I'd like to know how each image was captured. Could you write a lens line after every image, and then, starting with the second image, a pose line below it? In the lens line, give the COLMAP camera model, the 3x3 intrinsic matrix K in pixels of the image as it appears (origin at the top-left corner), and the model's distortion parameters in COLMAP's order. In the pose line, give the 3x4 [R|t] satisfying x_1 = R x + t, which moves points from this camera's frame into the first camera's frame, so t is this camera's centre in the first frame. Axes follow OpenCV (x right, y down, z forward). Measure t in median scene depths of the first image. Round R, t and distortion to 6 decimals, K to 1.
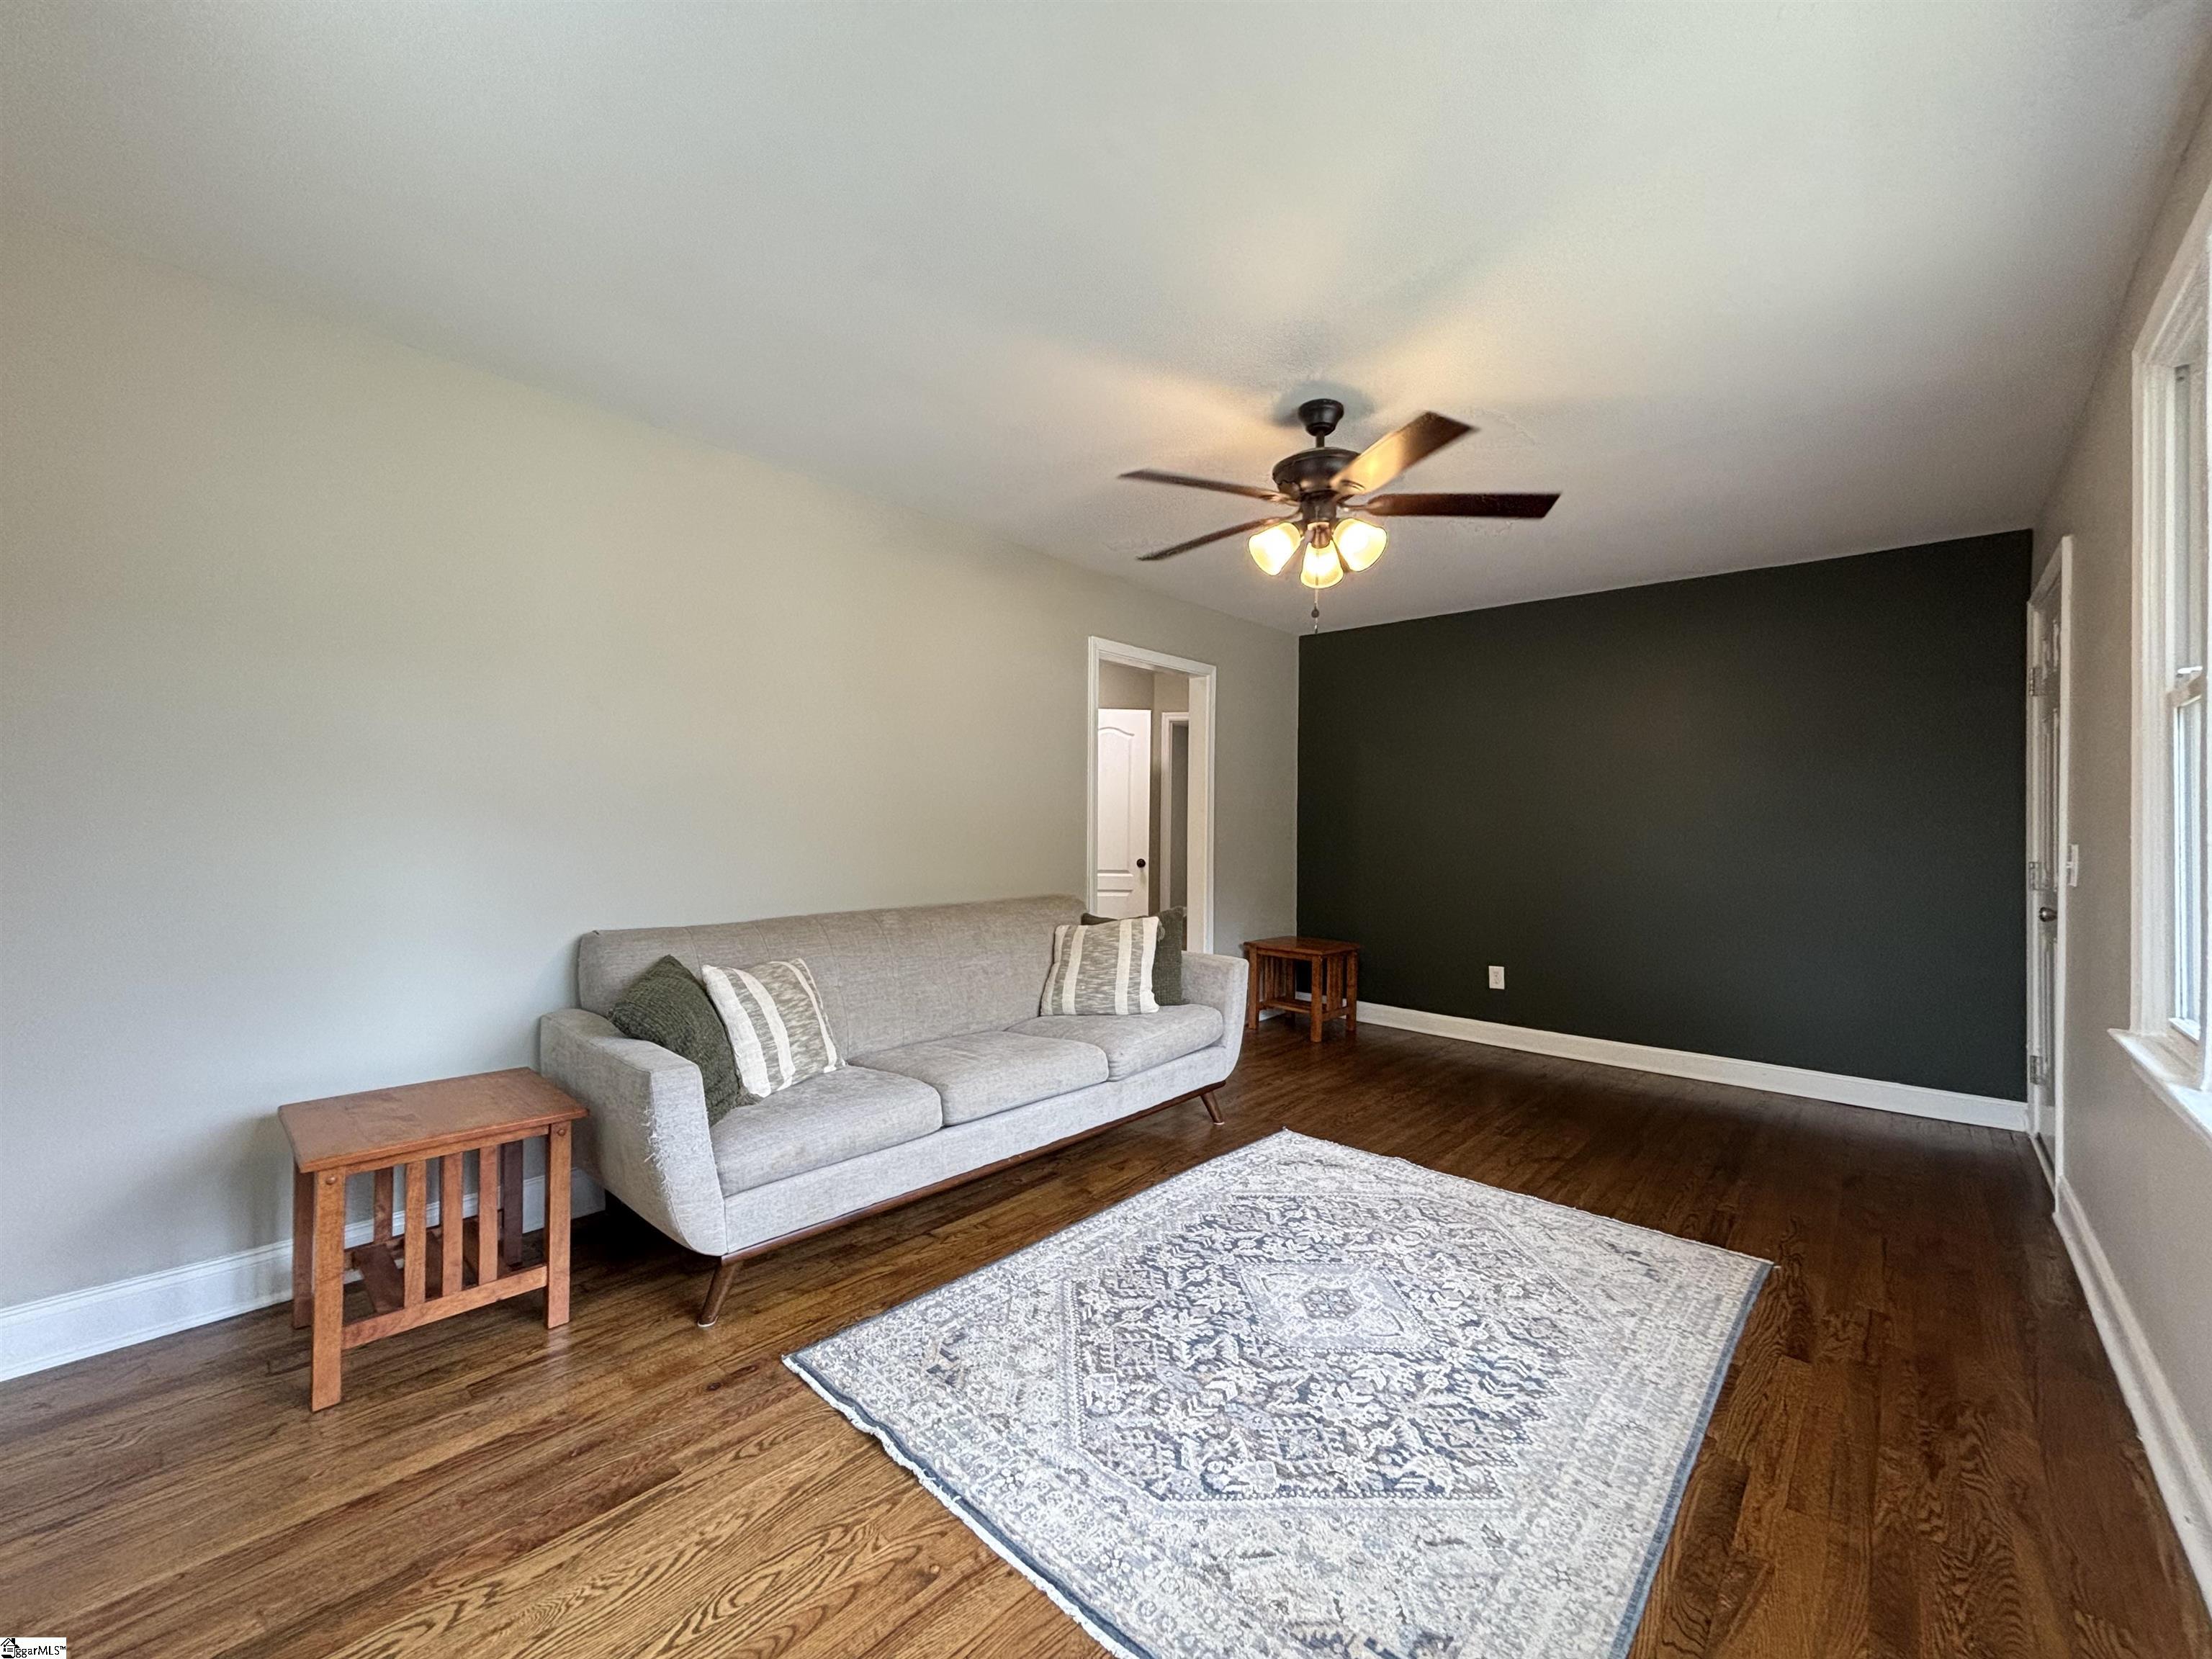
lens RADIAL K [[893.4, 0, 1113.2], [0, 893.4, 819.0], [0, 0, 1]] dist [0.001646, 0.000085]
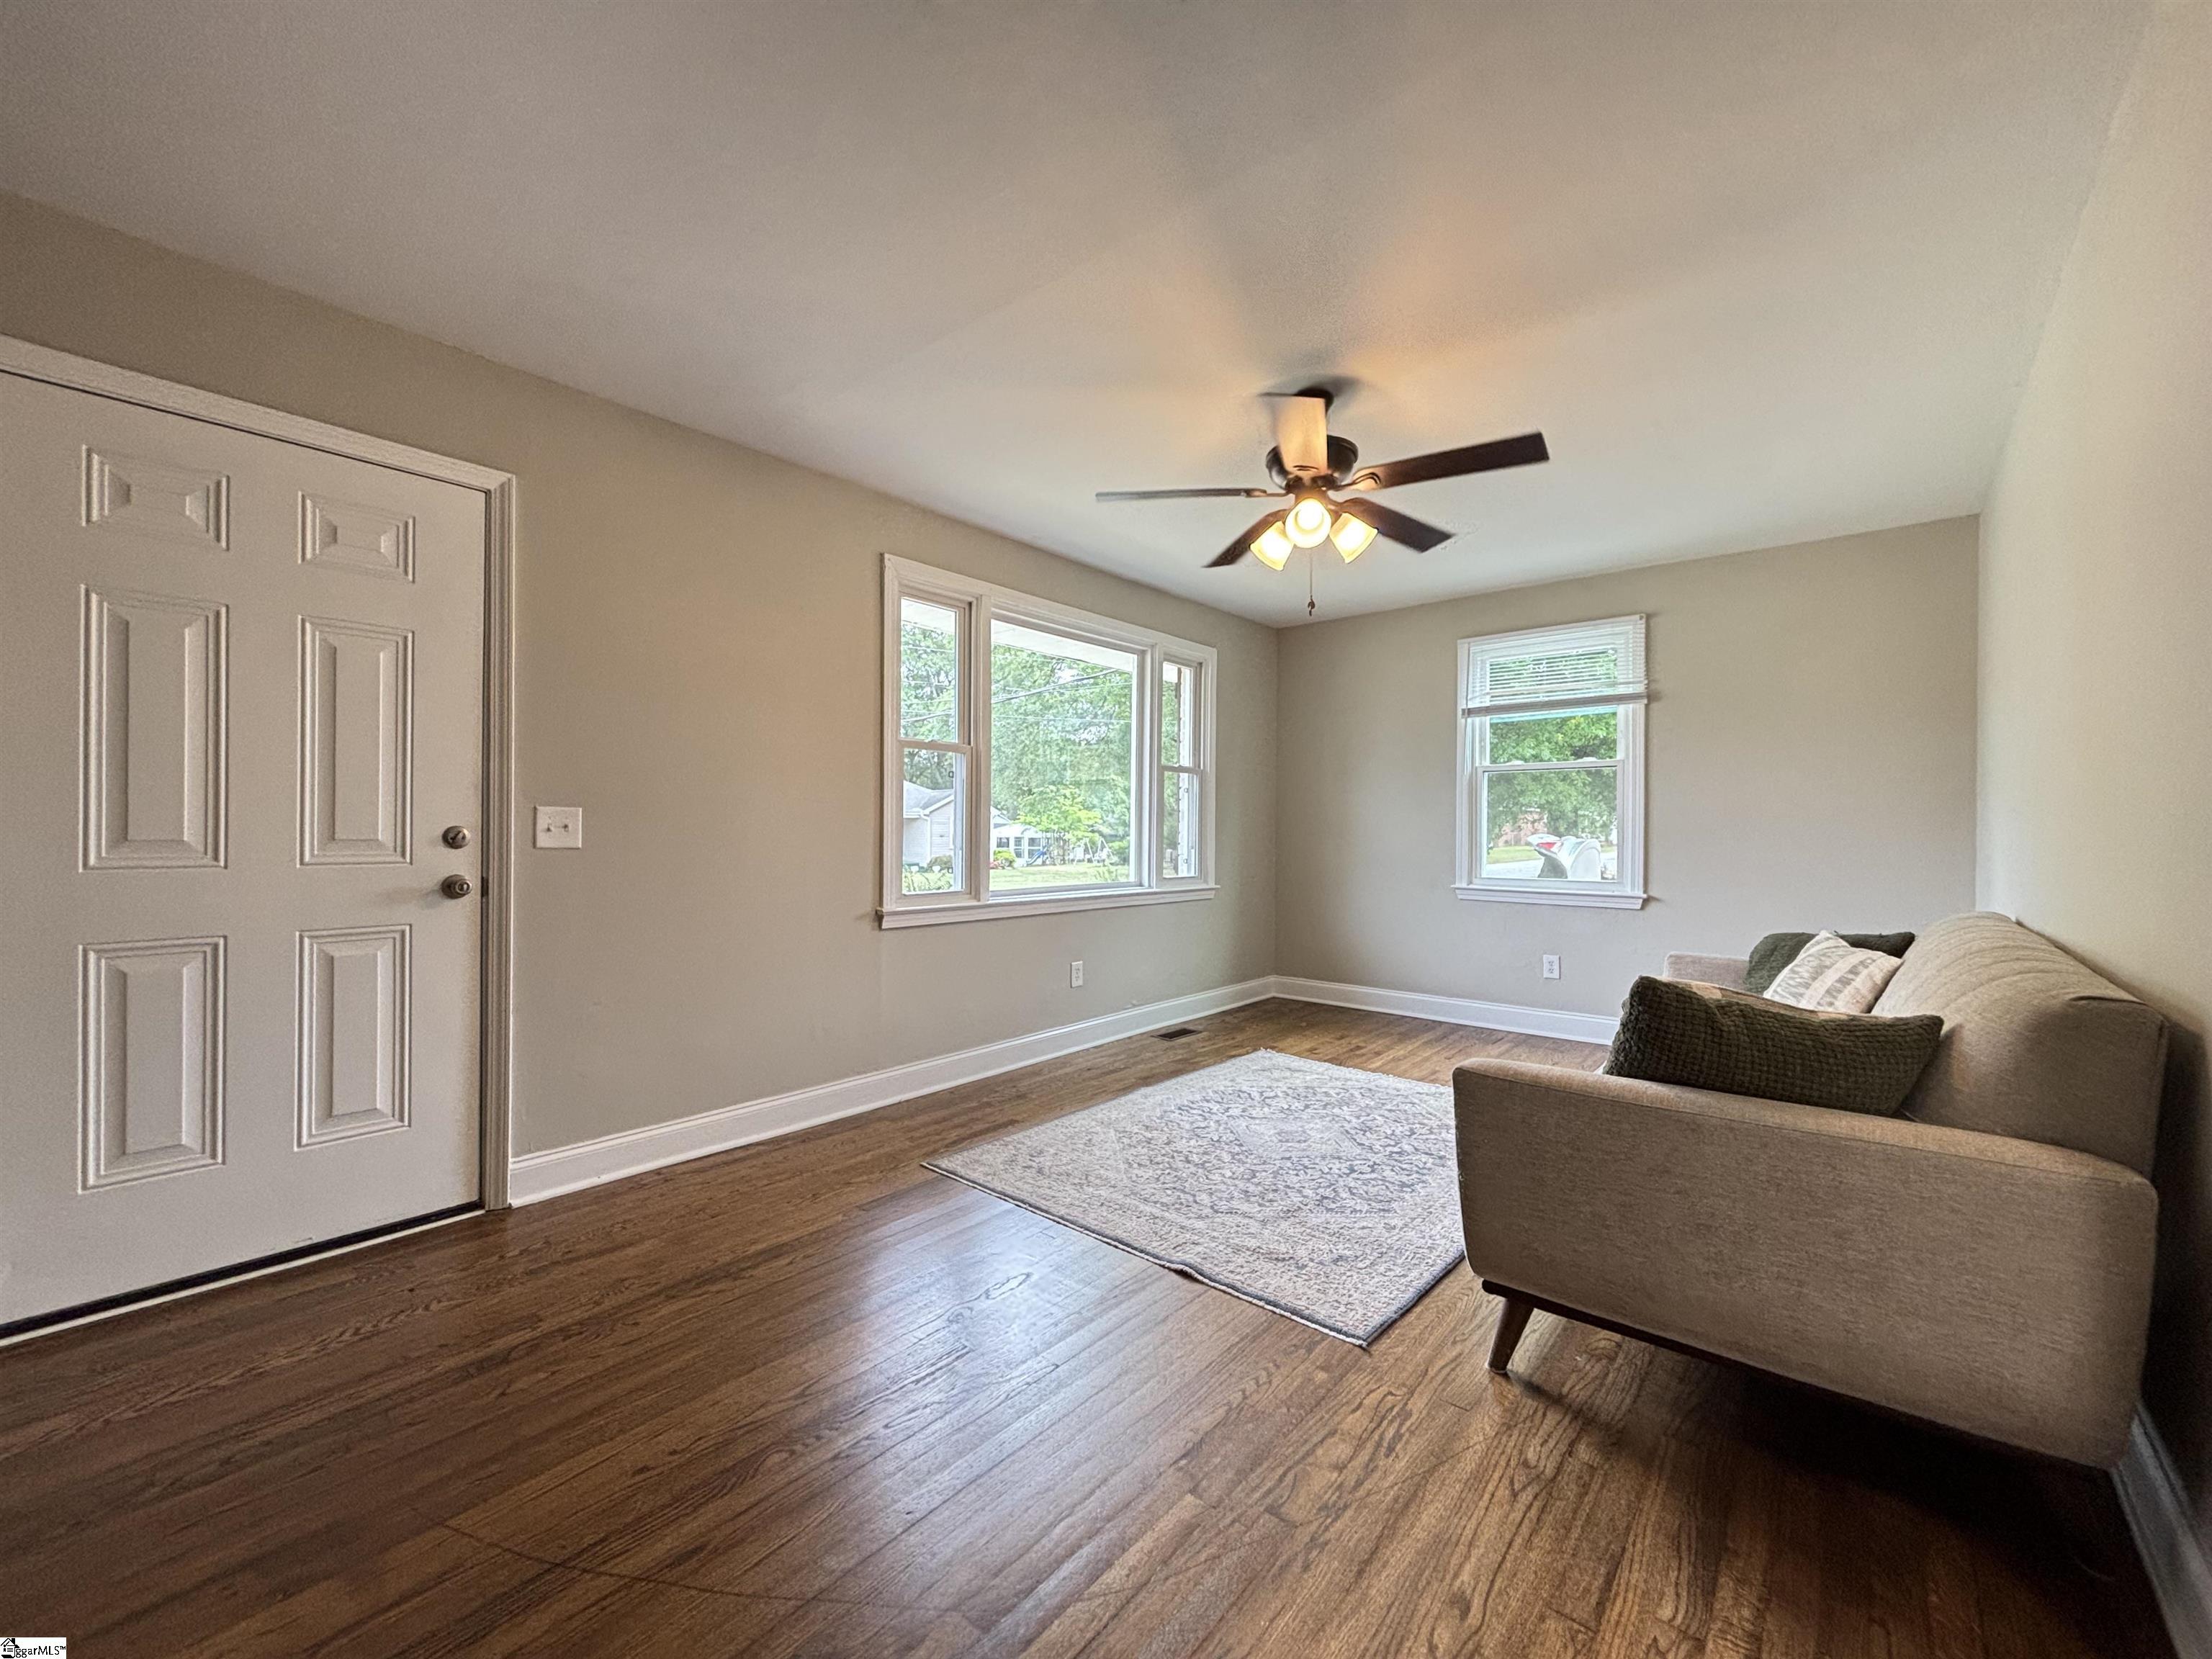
lens RADIAL K [[887.6, 0, 1102.5], [0, 887.6, 833.7], [0, 0, 1]] dist [0.003651, -0.000054]
pose [[-0.999767, -0.016404, -0.014061, 0.520217], [-0.016286, 0.999832, -0.008425, 0.061901], [0.014197, -0.008194, -0.999866, 2.196867]]
